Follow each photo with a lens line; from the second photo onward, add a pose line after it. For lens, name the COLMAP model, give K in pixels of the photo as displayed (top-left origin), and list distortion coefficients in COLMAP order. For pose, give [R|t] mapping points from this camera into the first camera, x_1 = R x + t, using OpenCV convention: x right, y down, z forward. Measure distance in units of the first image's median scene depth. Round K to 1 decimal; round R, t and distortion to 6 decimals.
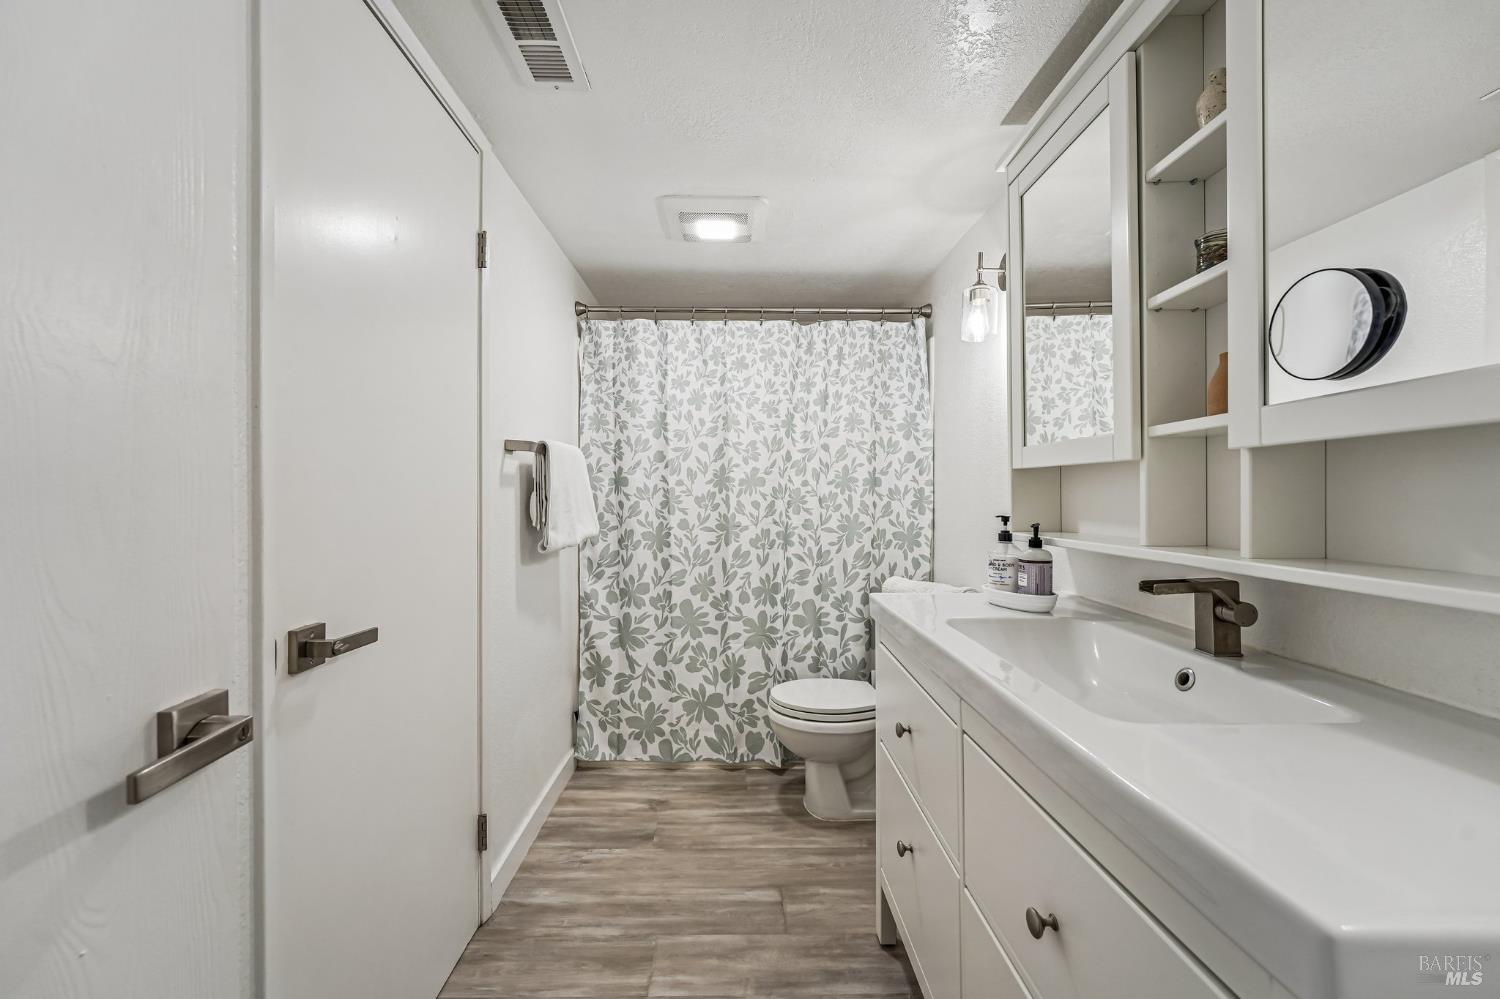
lens RADIAL K [[603.3, 0, 741.4], [0, 603.3, 490.4], [0, 0, 1]] dist [-0.006291, 0.000153]
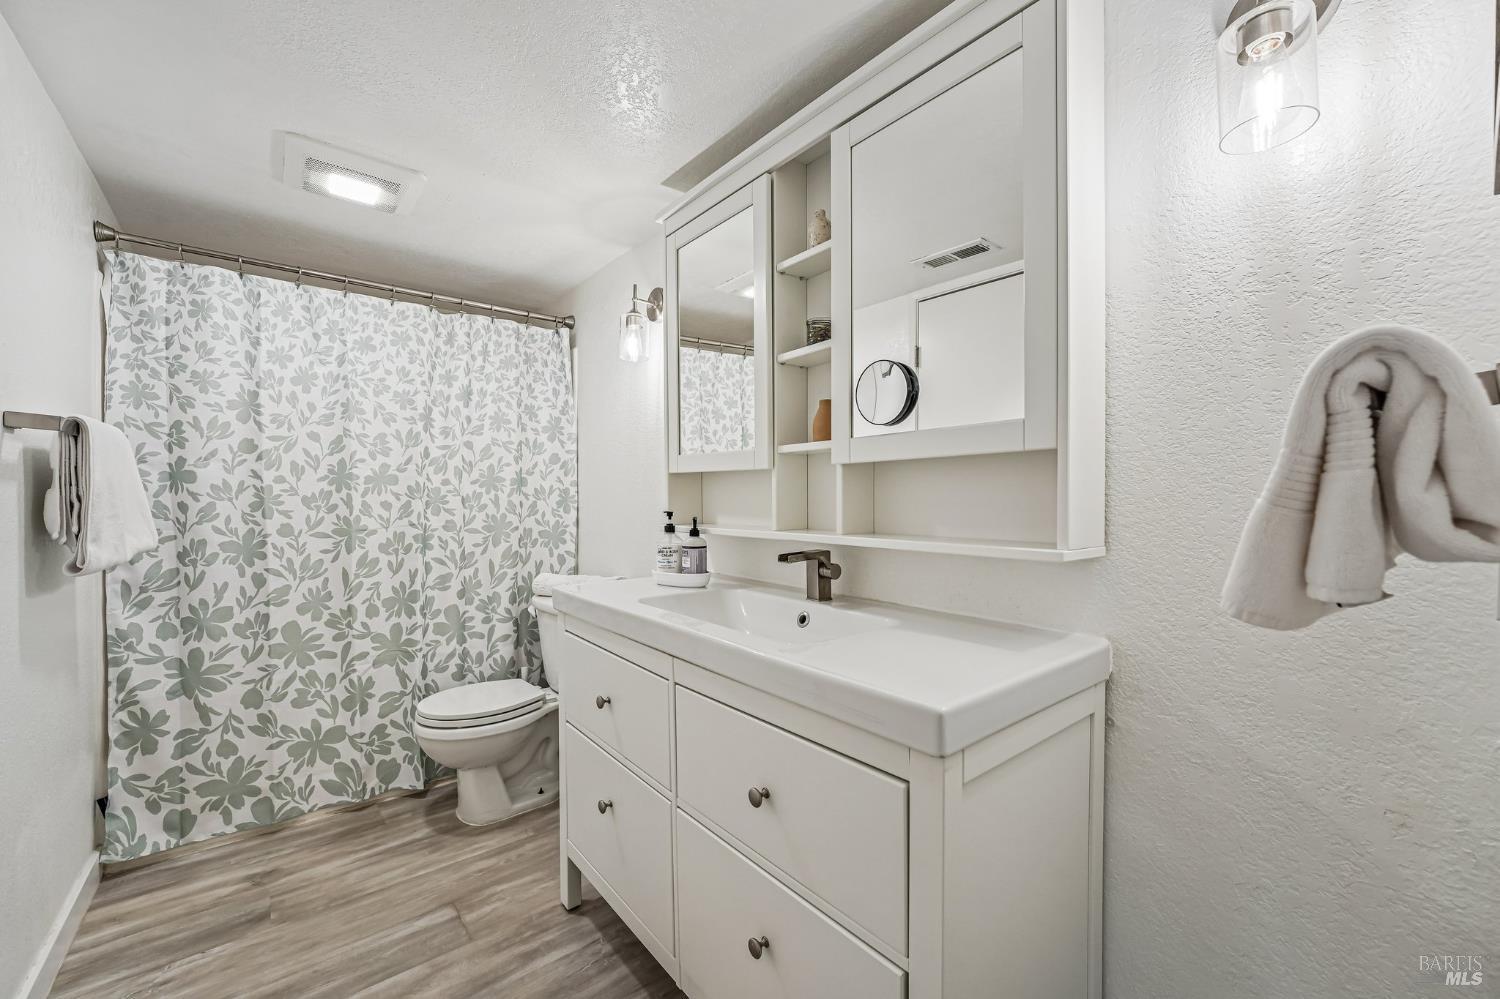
lens RADIAL K [[603.3, 0, 741.4], [0, 603.3, 490.4], [0, 0, 1]] dist [-0.006291, 0.000153]
pose [[0.782152, 0.005722, 0.623061, -0.122991], [-0.004903, 0.999983, -0.003029, 0.001665], [-0.623068, -0.000685, 0.782167, -0.023903]]
